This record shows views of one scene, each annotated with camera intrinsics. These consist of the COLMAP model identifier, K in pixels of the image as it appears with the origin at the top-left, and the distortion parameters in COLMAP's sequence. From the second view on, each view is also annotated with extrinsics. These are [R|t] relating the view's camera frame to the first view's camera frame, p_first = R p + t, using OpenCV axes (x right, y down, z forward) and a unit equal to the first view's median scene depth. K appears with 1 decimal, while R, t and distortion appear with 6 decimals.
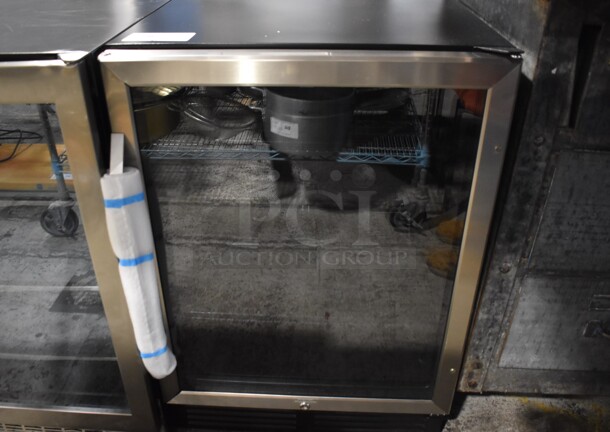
lens RADIAL K [[535.1, 0, 305.0], [0, 535.1, 216.0], [0, 0, 1]] dist [-0.010502, -0.002223]
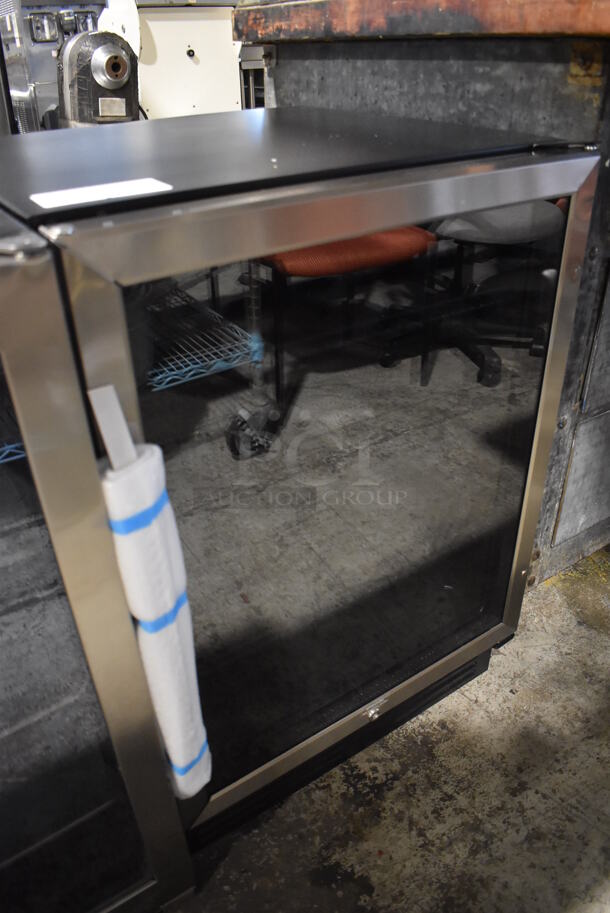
lens RADIAL K [[688.4, 0, 305.0], [0, 688.4, 456.5], [0, 0, 1]] dist [-0.047999, -0.005491]
pose [[0.802600, -0.329332, 0.497367, -0.455918], [0.325660, 0.940475, 0.097220, -0.079250], [-0.499779, 0.083944, 0.862076, 0.298694]]
